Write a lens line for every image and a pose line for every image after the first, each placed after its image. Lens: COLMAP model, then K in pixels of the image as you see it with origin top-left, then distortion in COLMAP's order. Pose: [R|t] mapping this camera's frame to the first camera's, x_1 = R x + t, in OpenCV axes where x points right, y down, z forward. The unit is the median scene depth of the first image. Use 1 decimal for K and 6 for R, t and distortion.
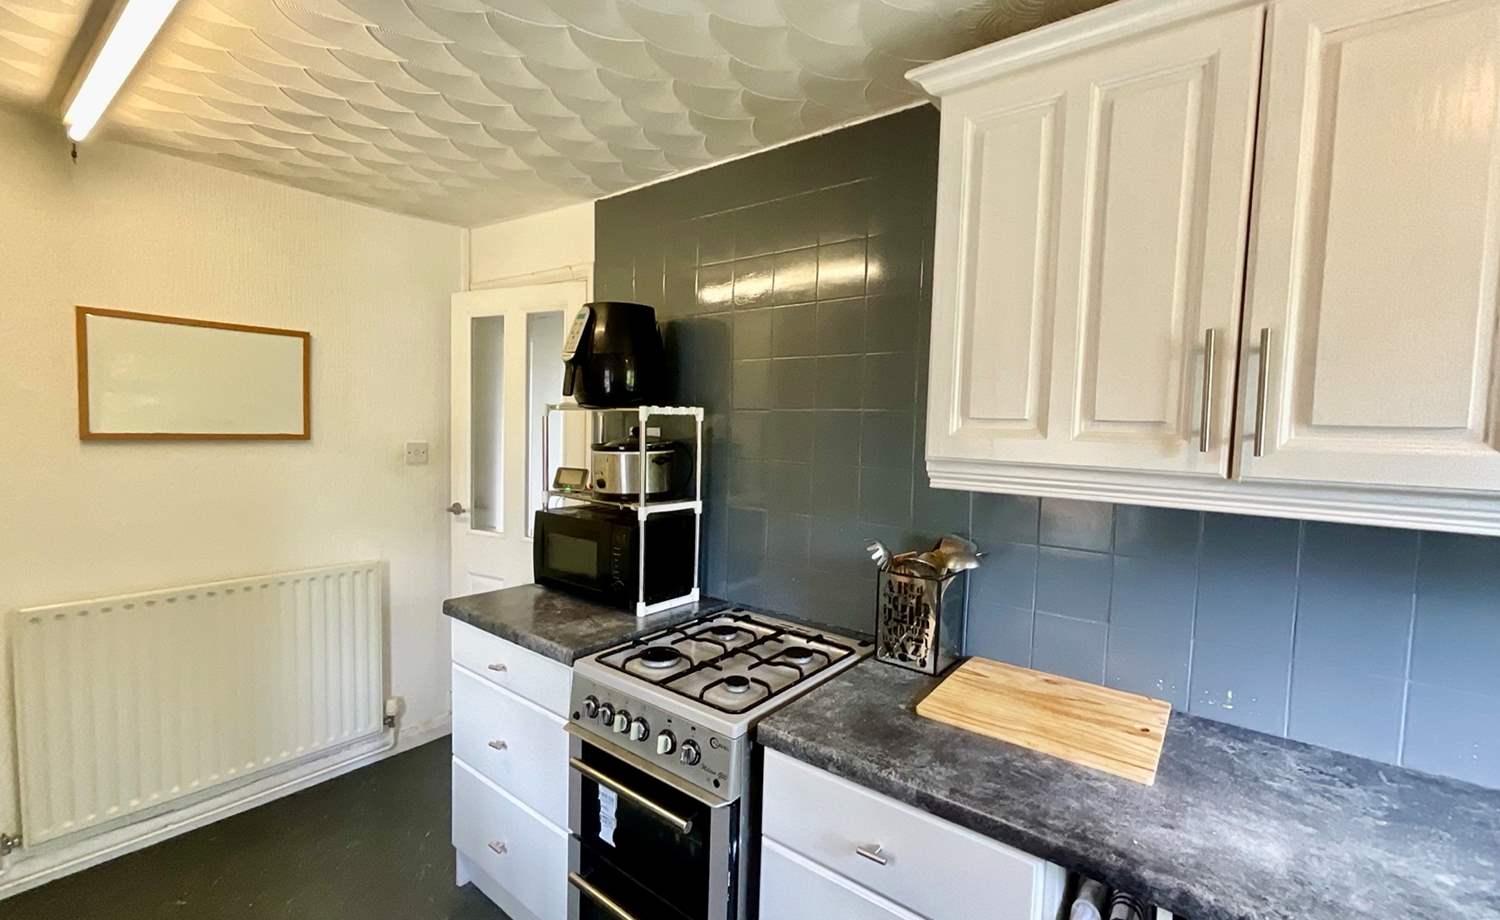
lens RADIAL K [[649.4, 0, 740.6], [0, 649.4, 460.7], [0, 0, 1]] dist [-0.002732, -0.000371]
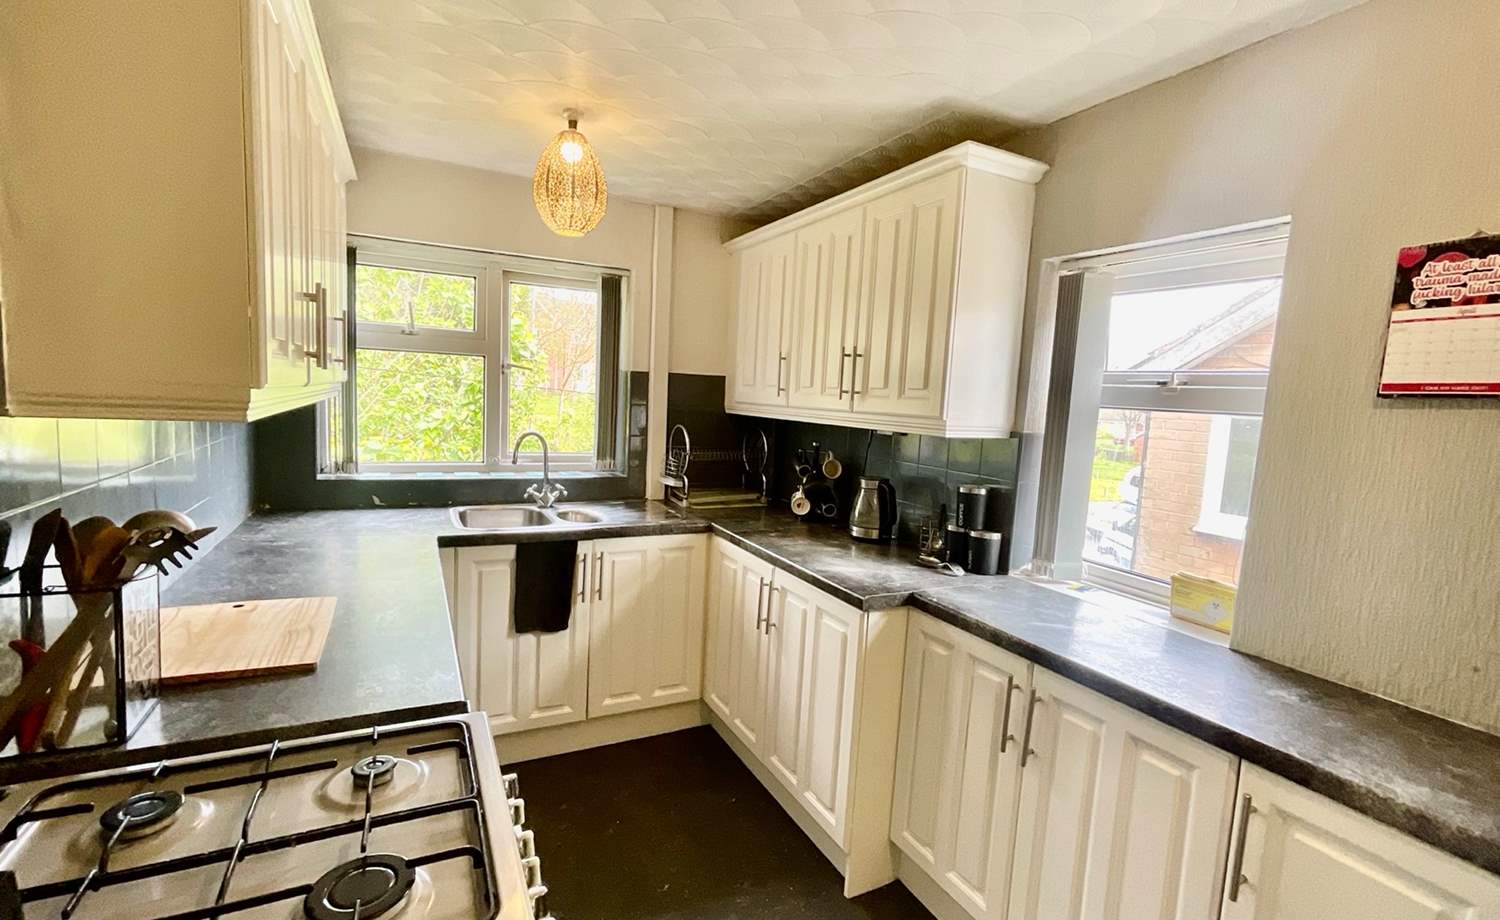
lens RADIAL K [[659.6, 0, 731.1], [0, 659.6, 456.9], [0, 0, 1]] dist [-0.000711, -0.000073]
pose [[-0.896856, -0.117339, 0.426474, -0.433177], [-0.049843, 0.984840, 0.166151, -0.061422], [-0.439505, 0.127757, -0.889108, 1.109179]]
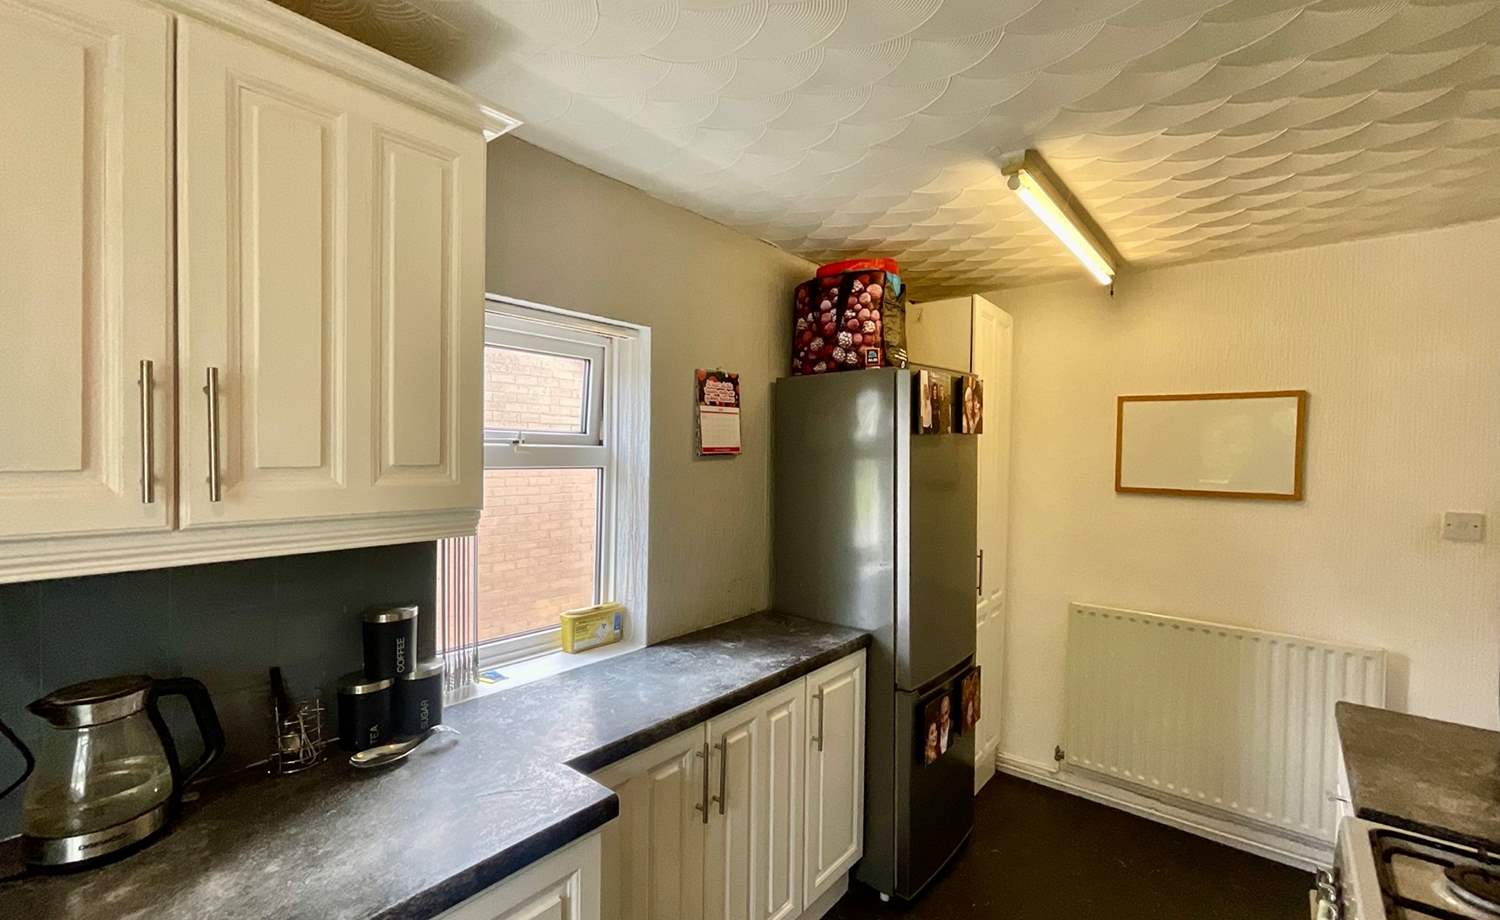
lens RADIAL K [[635.1, 0, 750.0], [0, 635.1, 460.0], [0, 0, 1]] dist [0.000518, 0.000072]
pose [[-0.026465, -0.013762, -0.999555, 0.414813], [-0.075886, 0.997048, -0.011718, -0.026445], [0.996765, 0.075543, -0.027431, 0.275100]]
